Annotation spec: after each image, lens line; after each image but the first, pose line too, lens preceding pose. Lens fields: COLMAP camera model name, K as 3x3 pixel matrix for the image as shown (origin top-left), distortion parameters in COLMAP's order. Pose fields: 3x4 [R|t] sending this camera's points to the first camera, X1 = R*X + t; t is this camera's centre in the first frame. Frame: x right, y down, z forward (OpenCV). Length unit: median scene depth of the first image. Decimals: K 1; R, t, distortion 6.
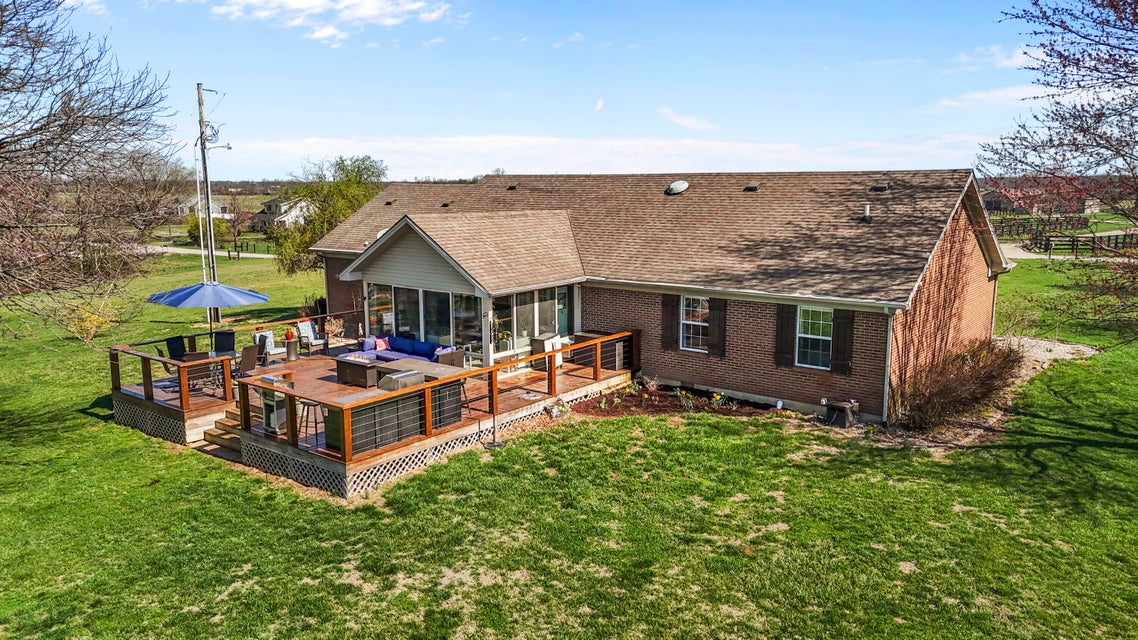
lens RADIAL K [[805.8, 0, 569.4], [0, 805.8, 319.1], [0, 0, 1]] dist [0.051180, -0.015084]
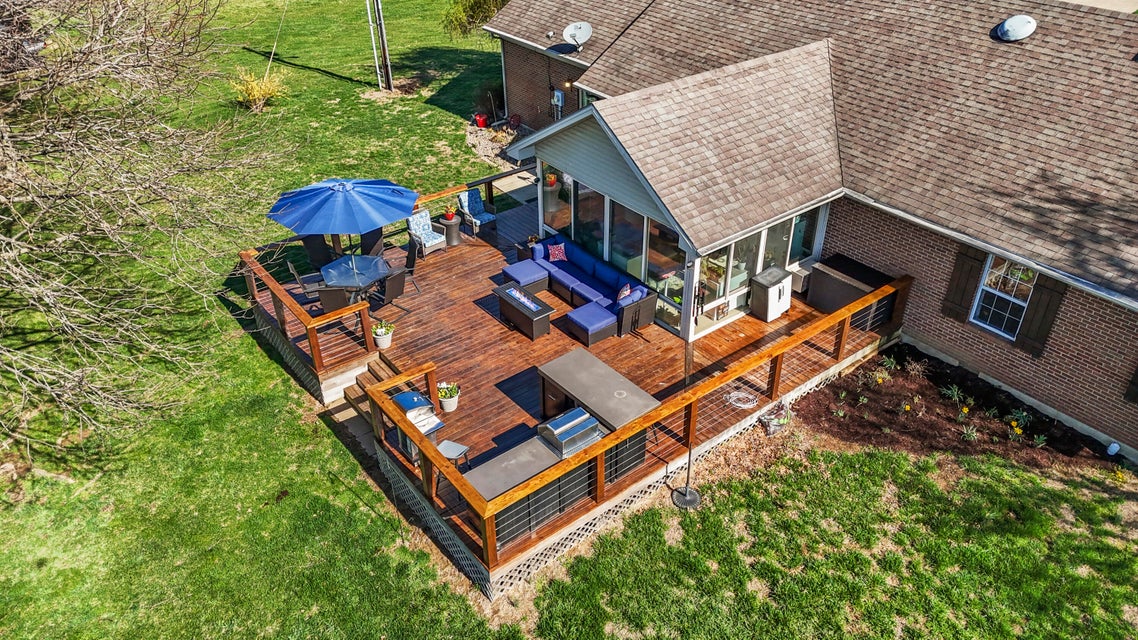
lens RADIAL K [[805.8, 0, 570.5], [0, 805.8, 319.5], [0, 0, 1]] dist [0.051180, -0.015084]
pose [[0.969914, 0.130588, -0.205461, -0.058146], [-0.035895, 0.911444, 0.409855, -0.272414], [0.240789, -0.390149, 0.888710, 0.333527]]
